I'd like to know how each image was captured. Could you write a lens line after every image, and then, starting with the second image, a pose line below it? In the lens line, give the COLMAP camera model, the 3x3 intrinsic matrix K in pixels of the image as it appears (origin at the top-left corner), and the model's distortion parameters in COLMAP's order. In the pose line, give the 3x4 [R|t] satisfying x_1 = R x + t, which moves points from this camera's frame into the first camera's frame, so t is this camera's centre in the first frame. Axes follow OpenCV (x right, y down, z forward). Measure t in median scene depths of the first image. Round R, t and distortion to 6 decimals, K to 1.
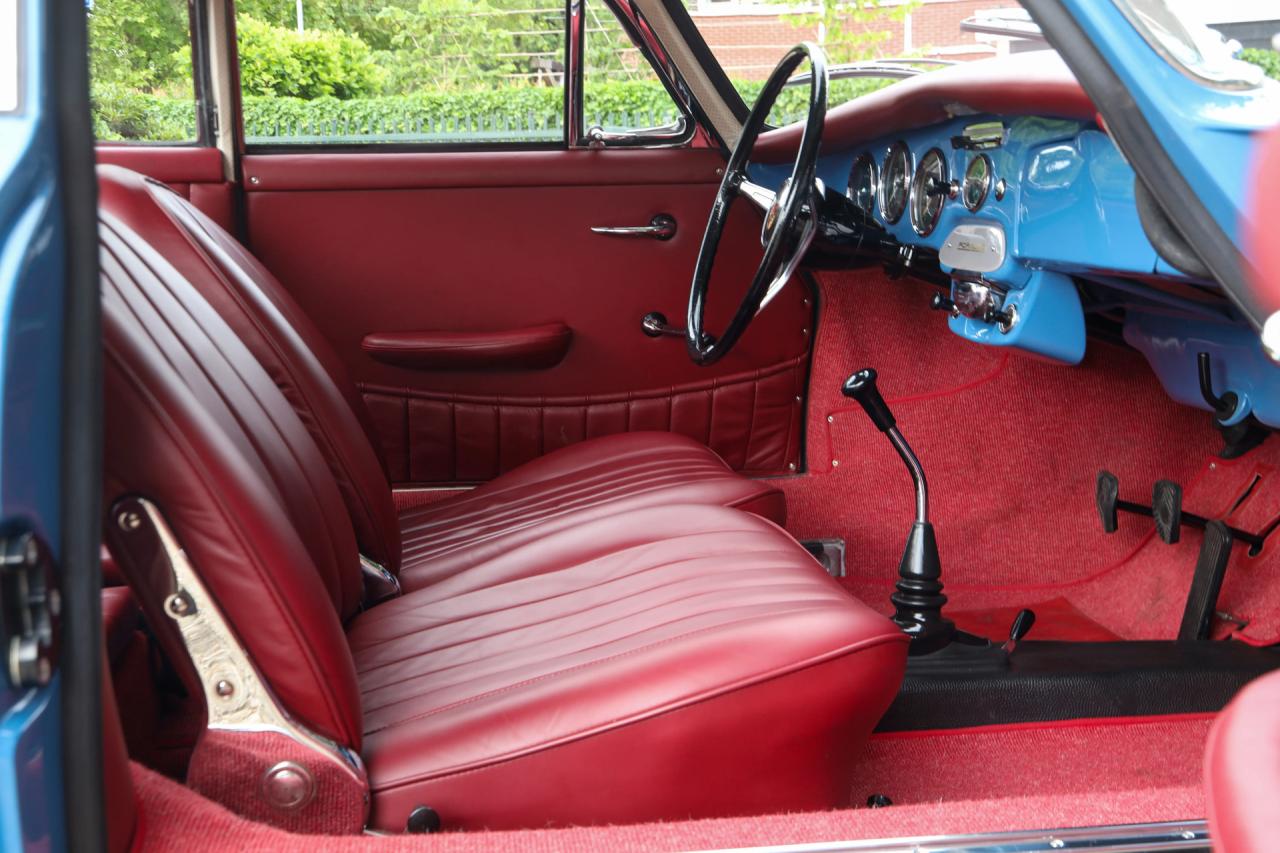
lens RADIAL K [[1571.5, 0, 672.1], [0, 1571.5, 434.5], [0, 0, 1]] dist [0.096941, 0.000000]
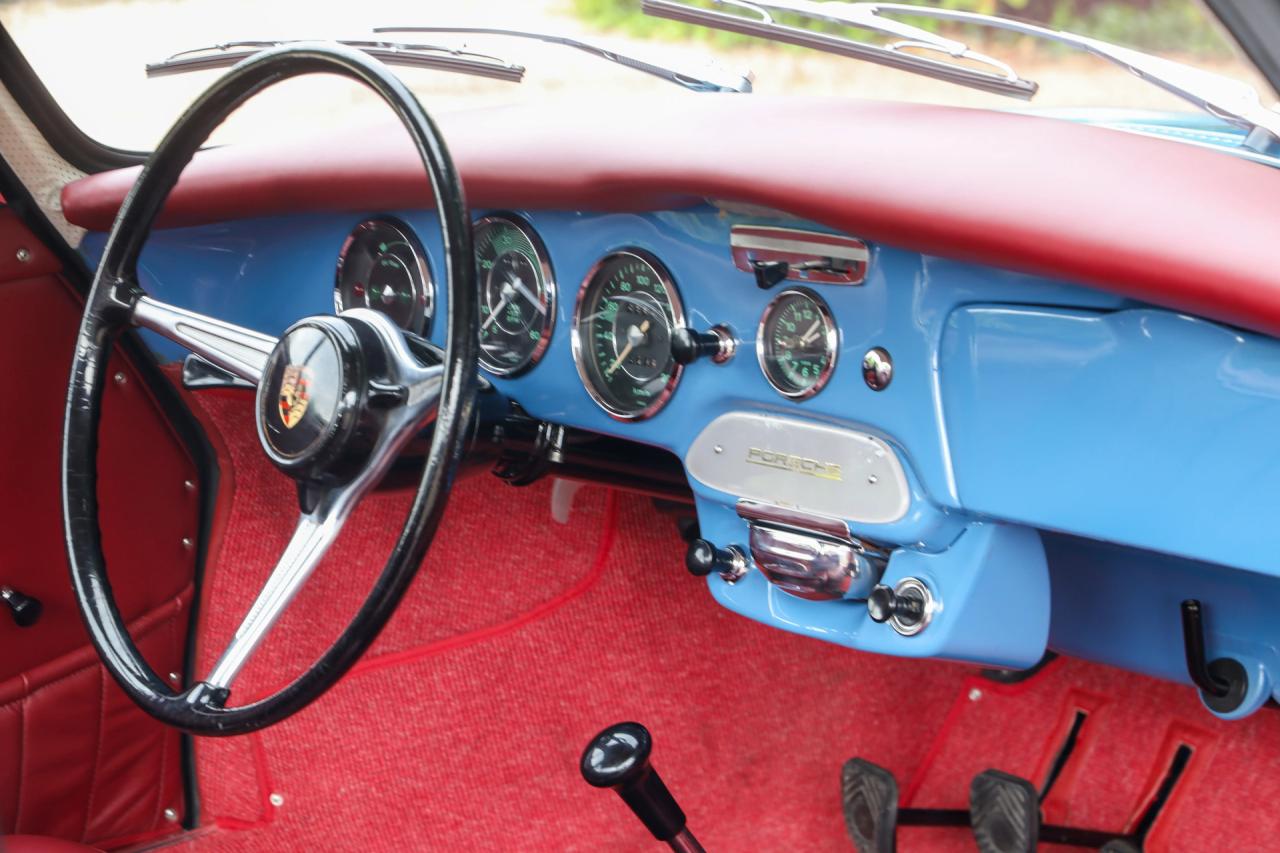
lens RADIAL K [[3230.2, 0, 652.1], [0, 3230.2, 433.7], [0, 0, 1]] dist [-0.043428, 0.000000]
pose [[0.872343, -0.141169, 0.468069, -0.284450], [0.122612, 0.989978, 0.070065, -0.173259], [-0.473269, -0.003730, 0.880910, 0.081964]]
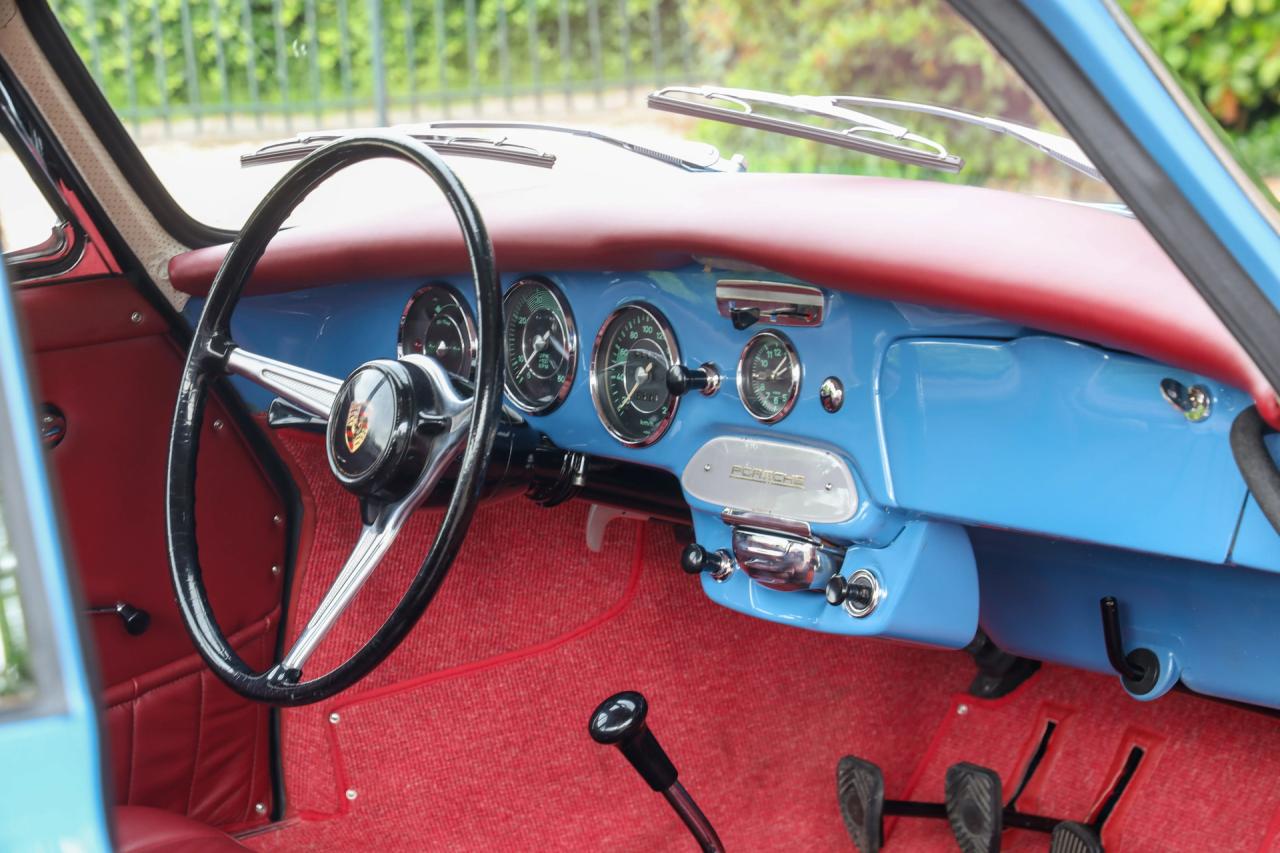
lens RADIAL K [[3230.2, 0, 630.7], [0, 3230.2, 415.0], [0, 0, 1]] dist [-0.043428, 0.000000]
pose [[0.893324, -0.117690, 0.433729, -0.336686], [0.123650, 0.992219, 0.014561, -0.139911], [-0.432067, 0.040623, 0.900926, -0.095990]]
